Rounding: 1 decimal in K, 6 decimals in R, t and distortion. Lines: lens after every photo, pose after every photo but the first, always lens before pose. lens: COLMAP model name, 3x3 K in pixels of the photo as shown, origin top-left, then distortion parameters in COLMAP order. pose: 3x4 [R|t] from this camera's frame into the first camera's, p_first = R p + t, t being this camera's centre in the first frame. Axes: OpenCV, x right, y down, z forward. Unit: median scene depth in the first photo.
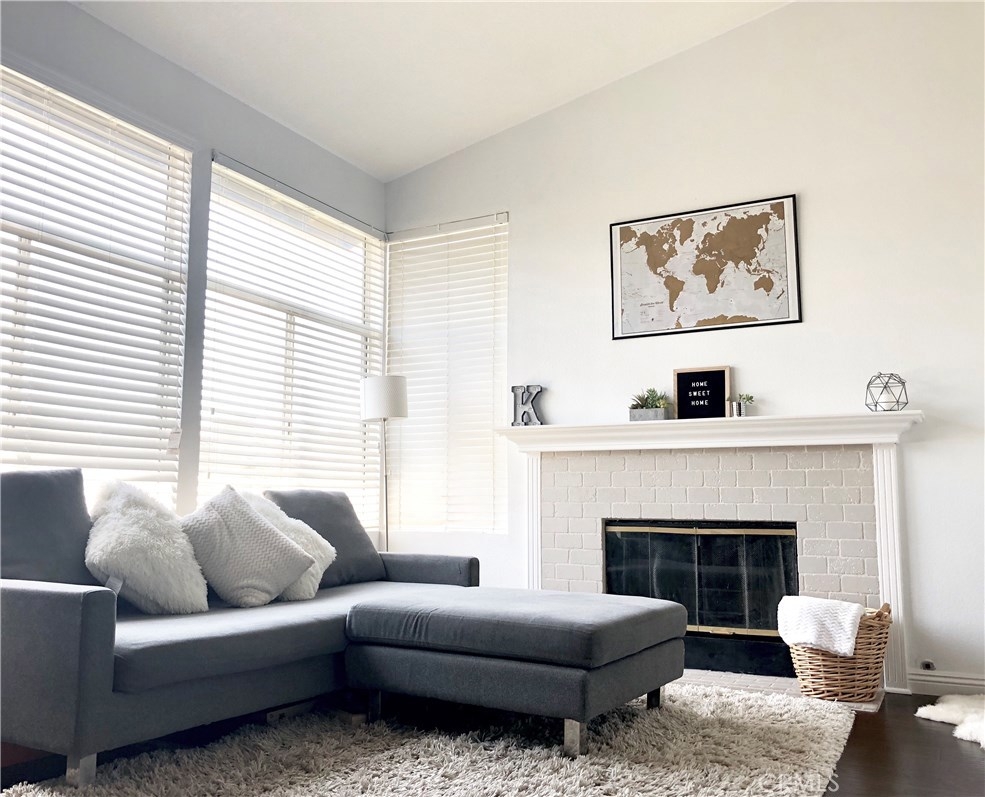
lens RADIAL K [[854.4, 0, 476.6], [0, 854.4, 403.0], [0, 0, 1]] dist [-0.002393, -0.029376]
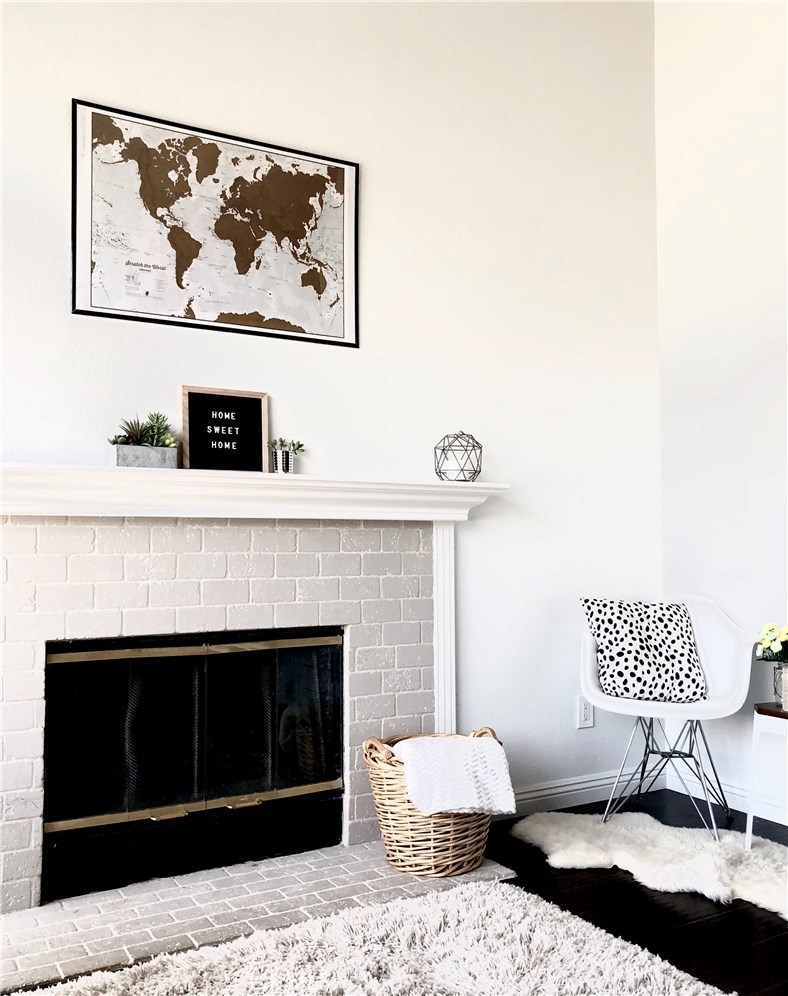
lens RADIAL K [[876.5, 0, 404.8], [0, 876.5, 505.6], [0, 0, 1]] dist [0.032798, -0.064805]
pose [[0.544689, 0.031353, 0.838052, -0.203309], [-0.095573, 0.995111, 0.024888, 0.014981], [-0.833174, -0.093651, 0.545023, 0.530760]]
